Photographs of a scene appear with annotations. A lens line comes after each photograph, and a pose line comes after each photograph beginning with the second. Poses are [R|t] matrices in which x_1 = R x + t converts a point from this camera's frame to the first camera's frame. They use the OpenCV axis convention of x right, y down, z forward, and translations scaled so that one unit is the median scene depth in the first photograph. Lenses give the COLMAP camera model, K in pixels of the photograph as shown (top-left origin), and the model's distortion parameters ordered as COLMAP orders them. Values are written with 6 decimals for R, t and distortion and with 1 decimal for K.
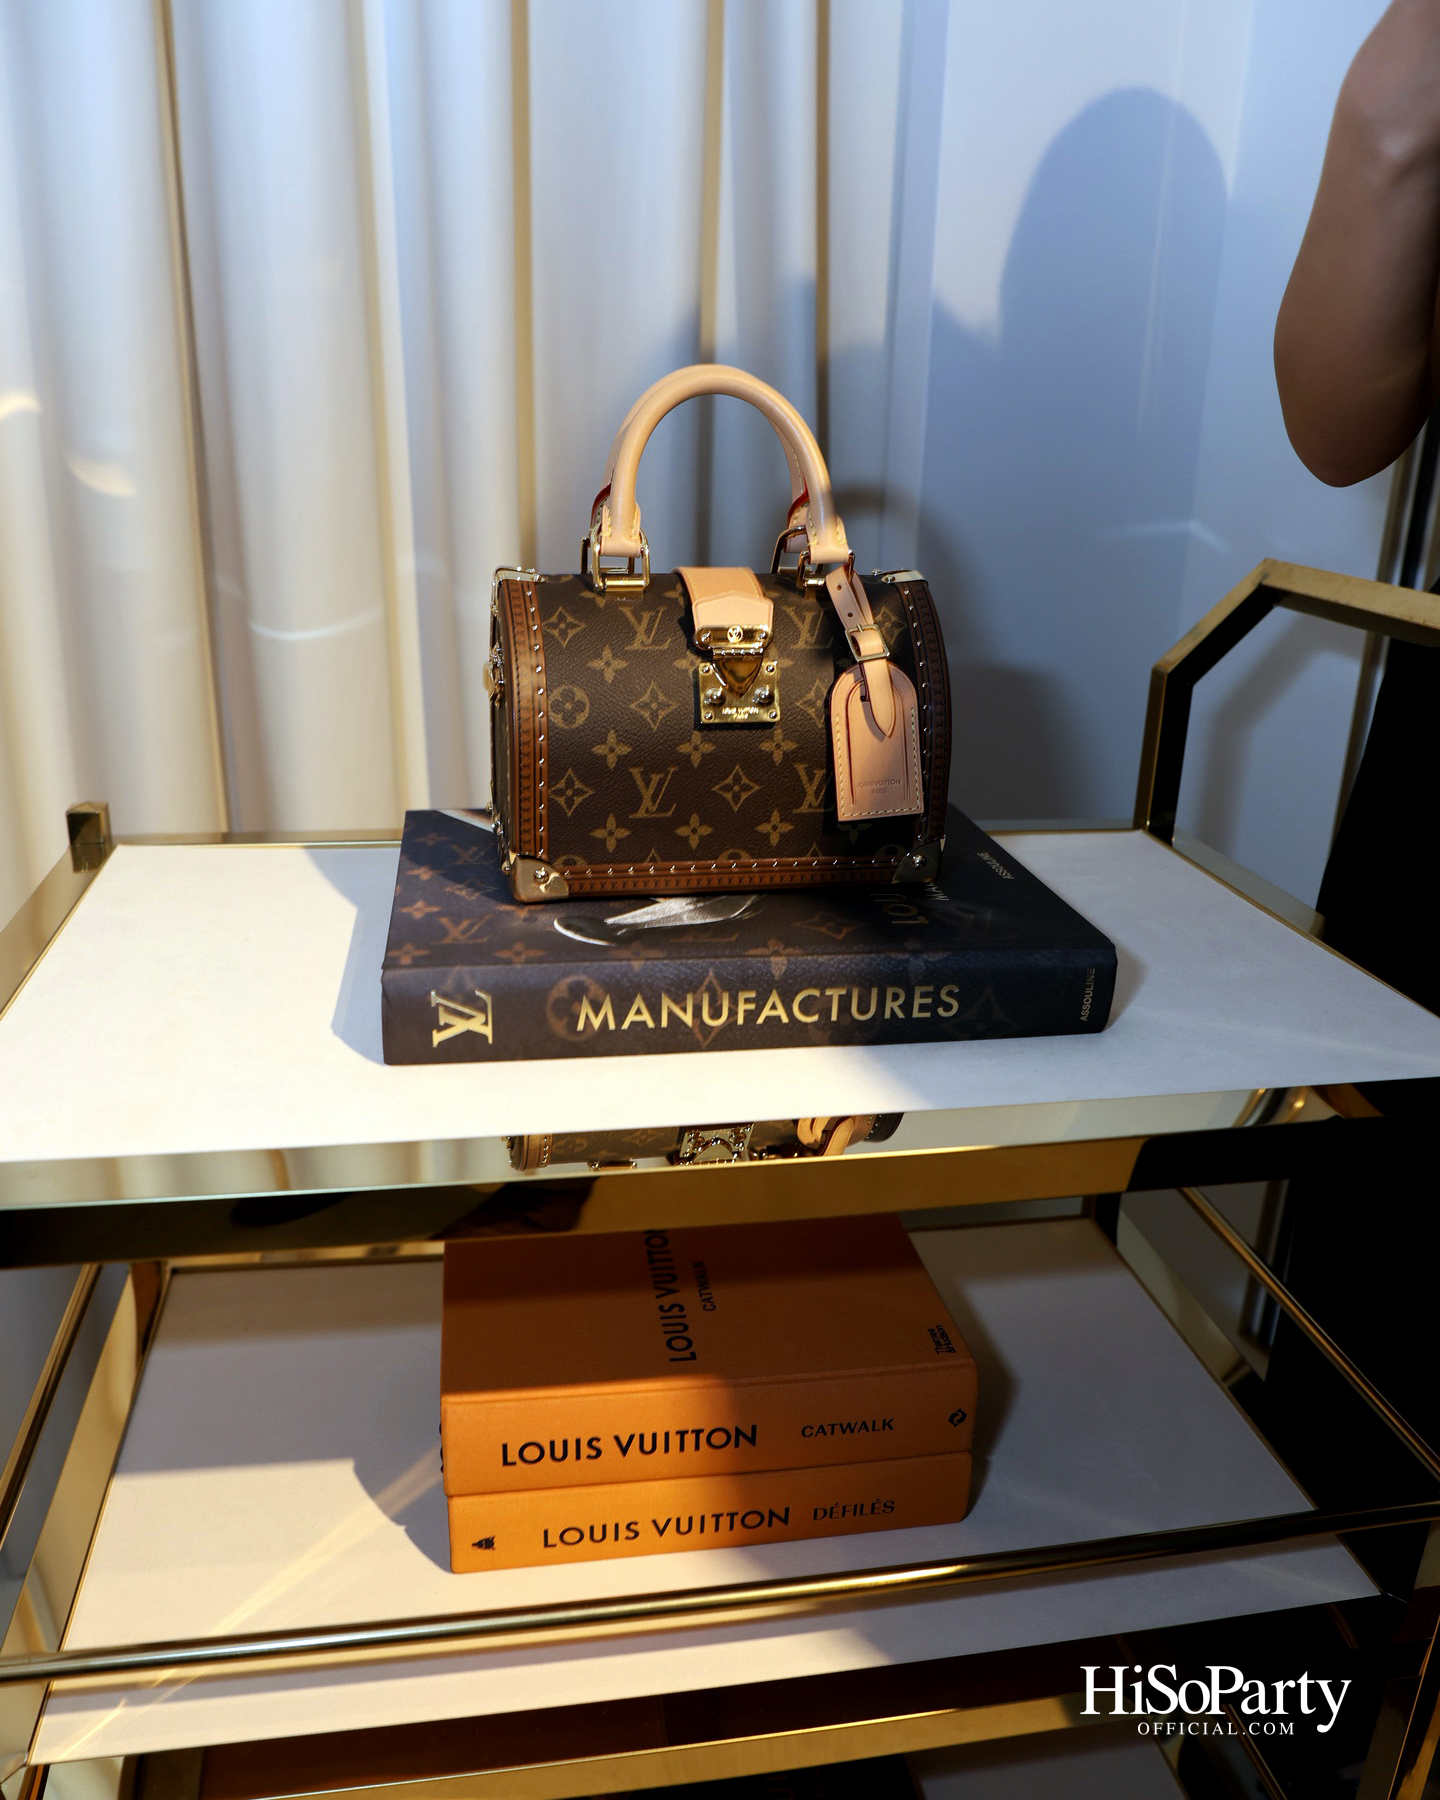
lens RADIAL K [[1434.7, 0, 717.0], [0, 1434.7, 901.6], [0, 0, 1]] dist [-0.059784, -0.000334]
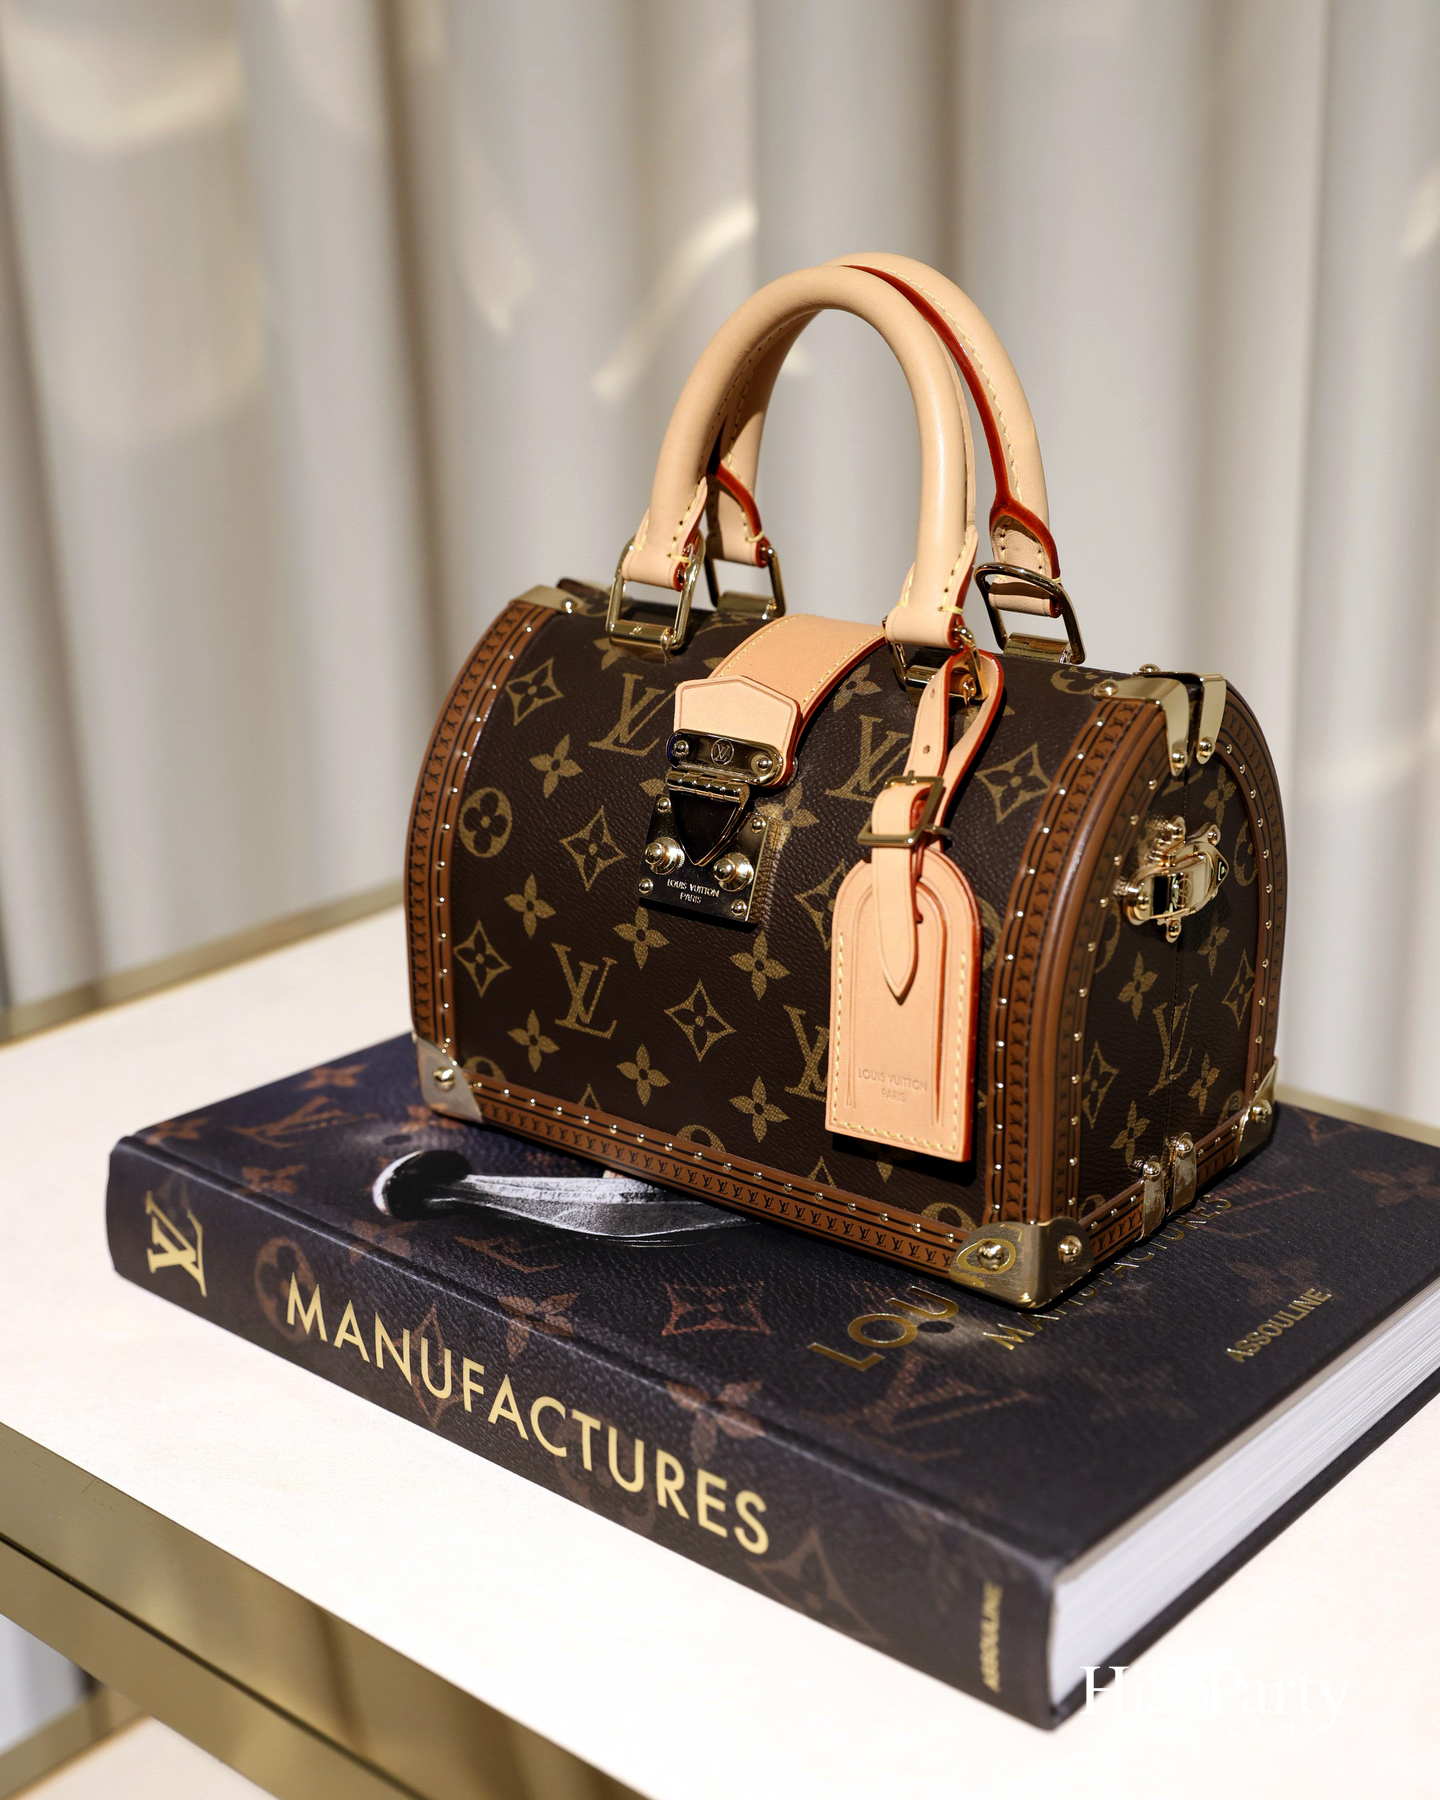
lens RADIAL K [[2468.2, 0, 720.0], [0, 2468.2, 901.6], [0, 0, 1]] dist [-0.003466, 0.000000]
pose [[0.639473, 0.215086, -0.738114, 0.762699], [-0.235766, 0.968674, 0.078012, -0.213158], [0.731771, 0.124136, 0.670150, 0.373384]]
